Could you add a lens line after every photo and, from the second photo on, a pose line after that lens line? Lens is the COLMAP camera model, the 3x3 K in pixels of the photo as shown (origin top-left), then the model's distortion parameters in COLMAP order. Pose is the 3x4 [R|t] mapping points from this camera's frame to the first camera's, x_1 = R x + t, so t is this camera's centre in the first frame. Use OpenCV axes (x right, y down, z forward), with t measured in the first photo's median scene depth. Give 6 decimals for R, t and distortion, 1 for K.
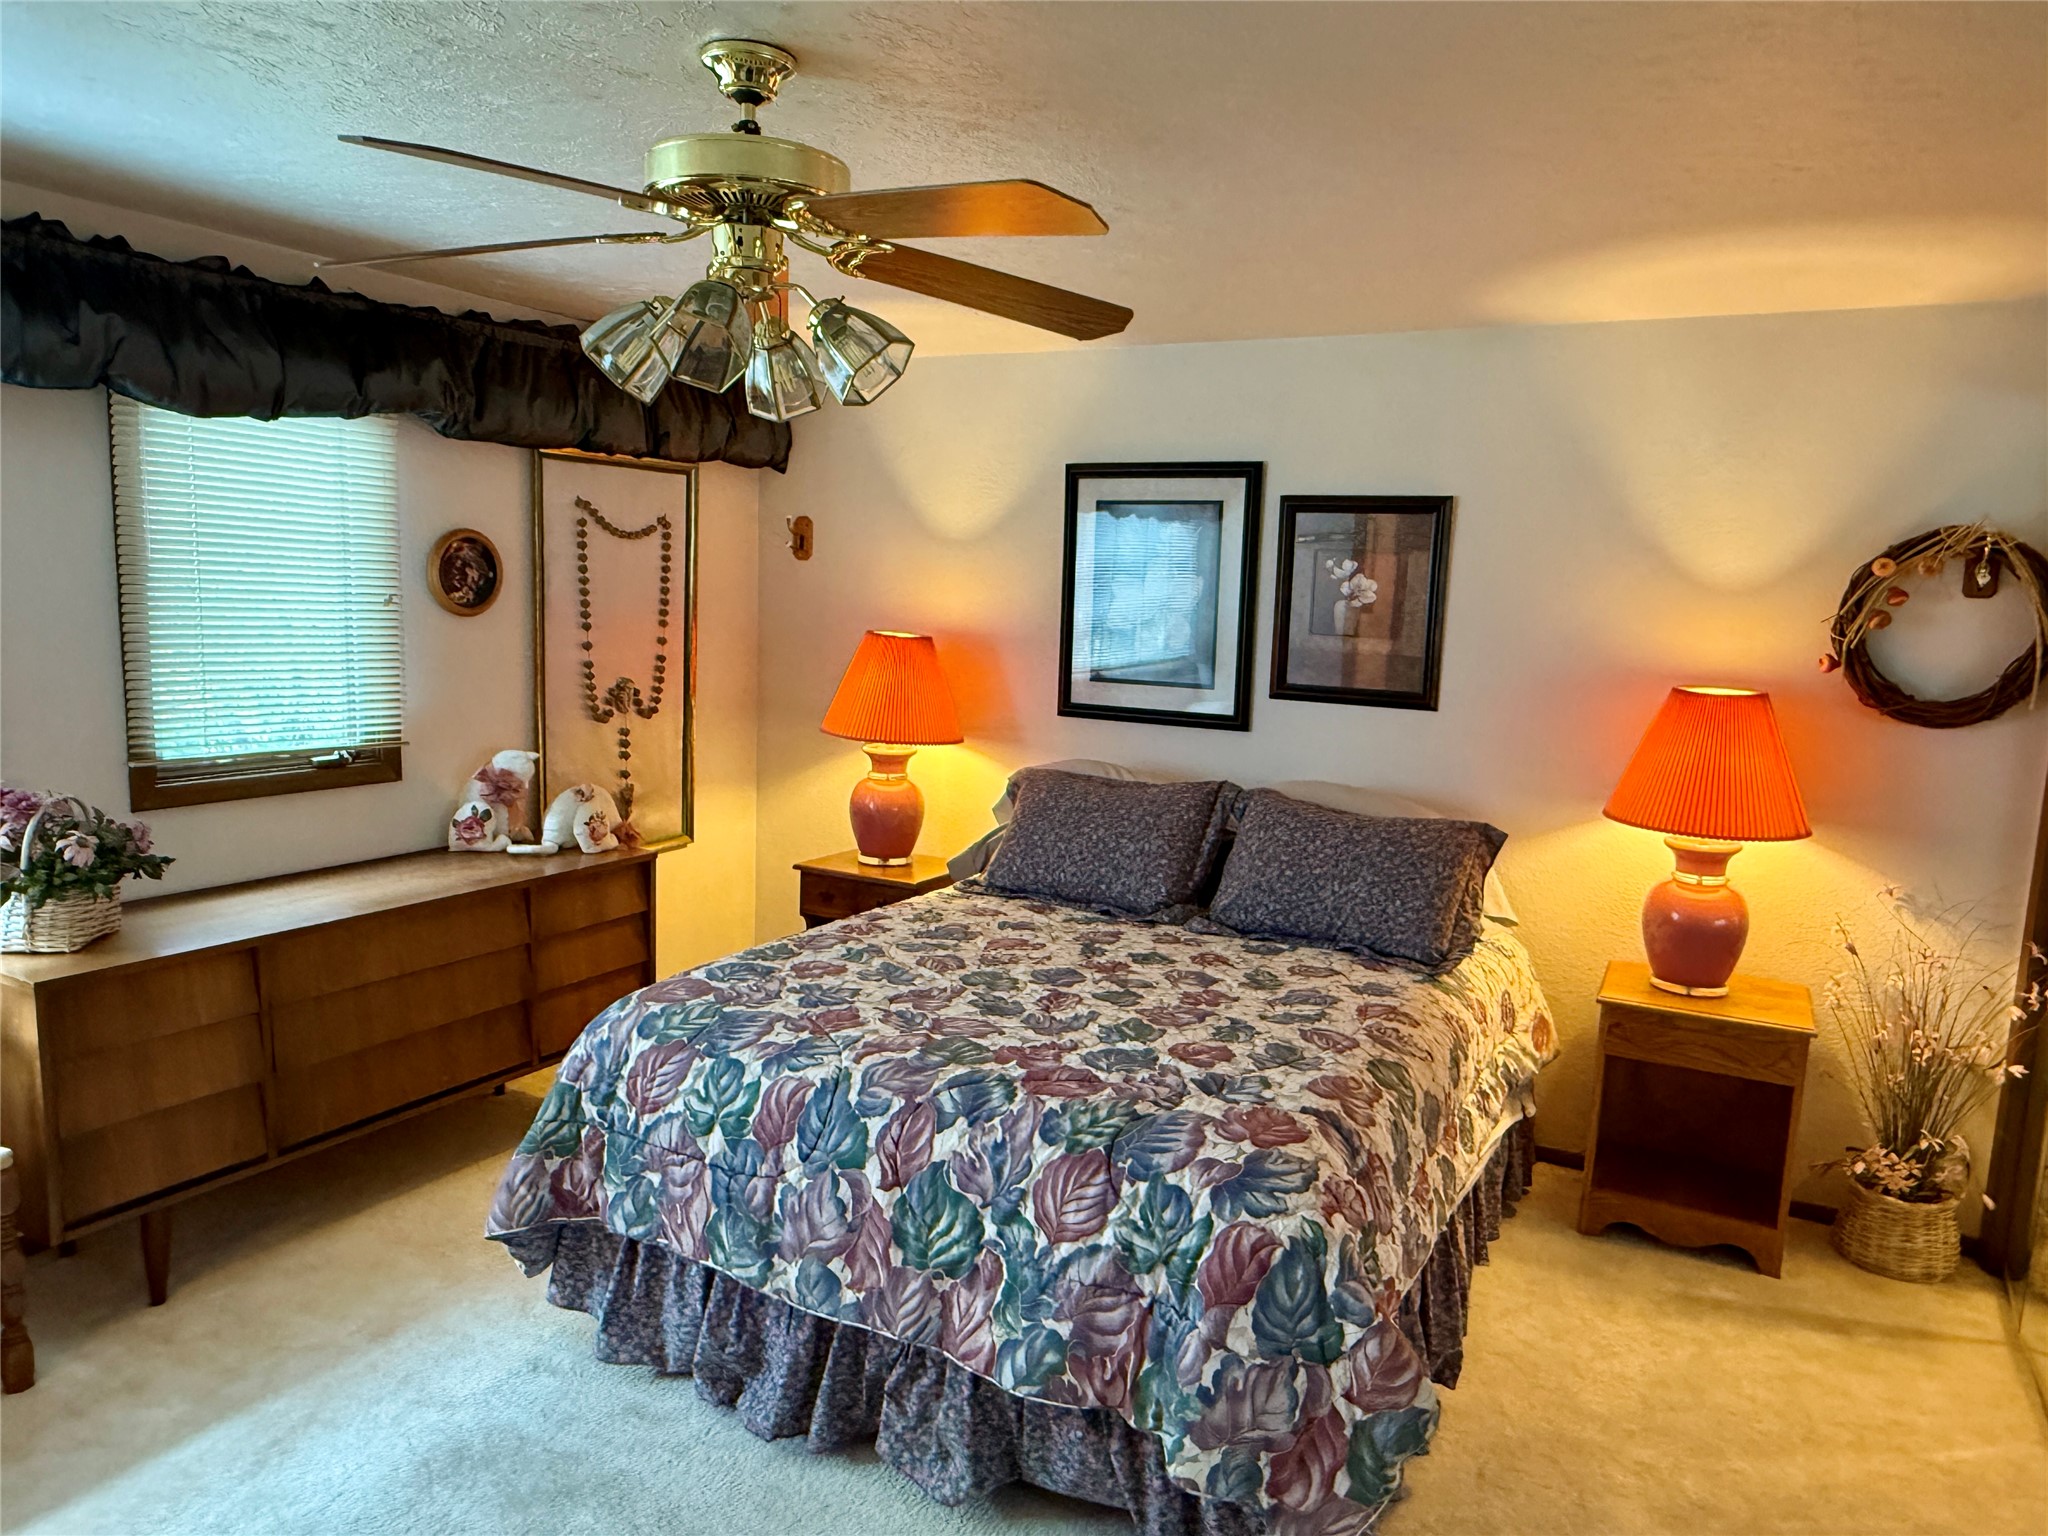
lens RADIAL K [[1367.3, 0, 1028.3], [0, 1367.3, 776.3], [0, 0, 1]] dist [0.000893, 0.001555]
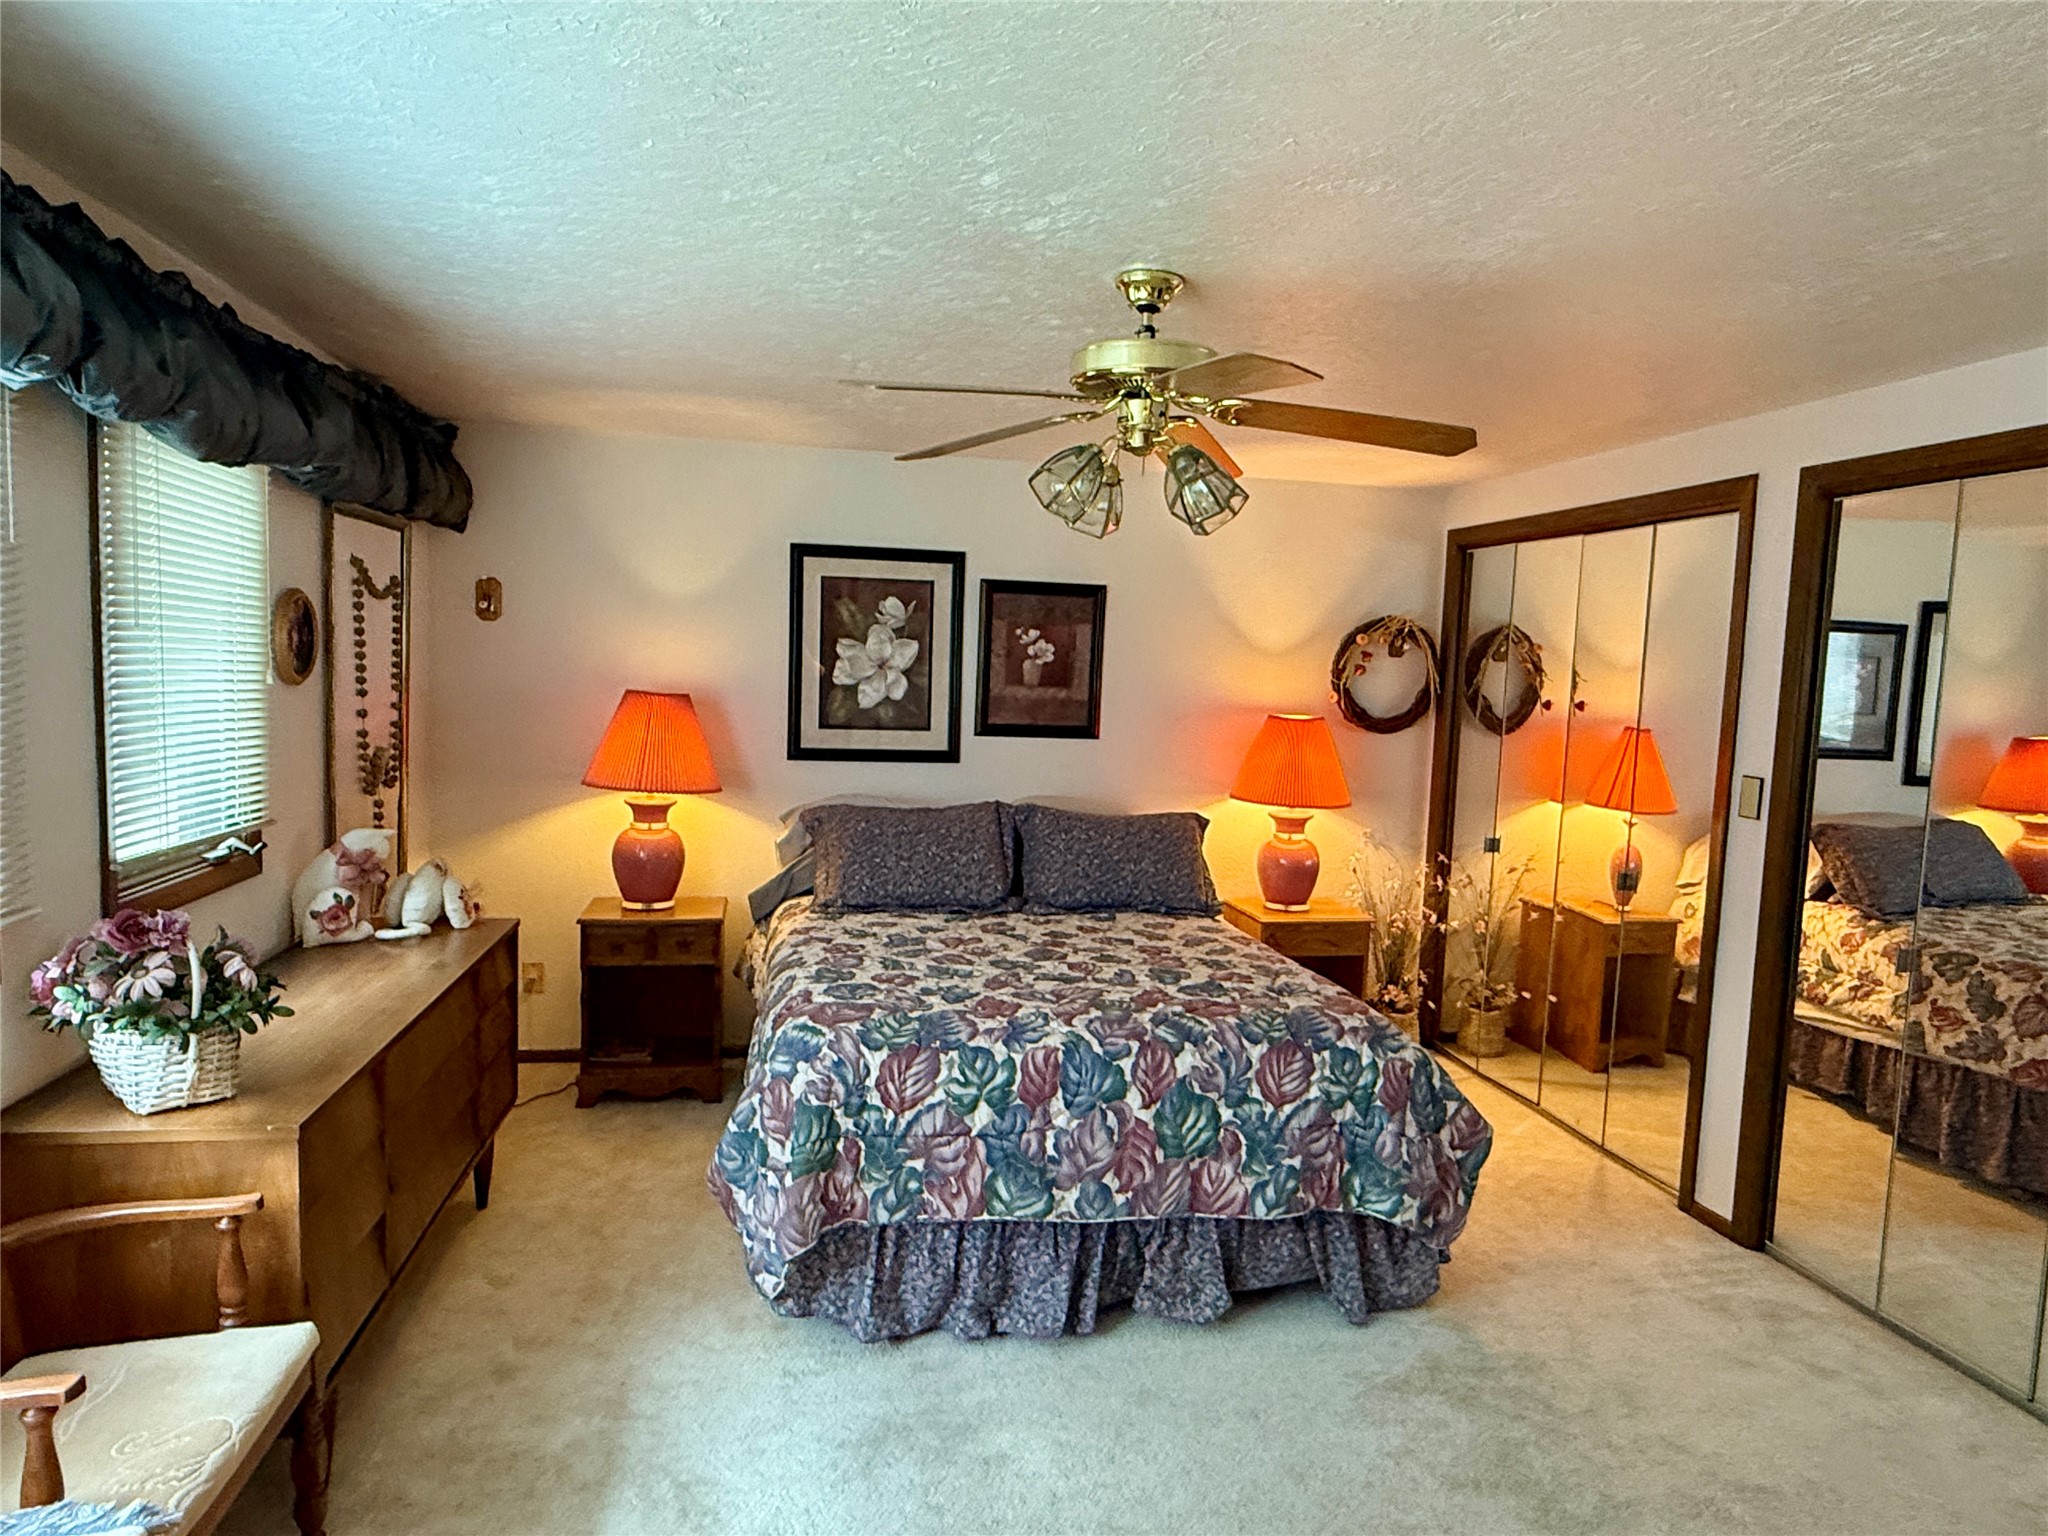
lens RADIAL K [[1259.2, 0, 1021.2], [0, 1259.2, 770.7], [0, 0, 1]] dist [-0.000424, -0.000776]
pose [[0.772970, -0.063330, 0.631274, -0.853143], [0.080947, 0.996718, 0.000875, -0.034489], [-0.629258, 0.050424, 0.775559, 0.092361]]
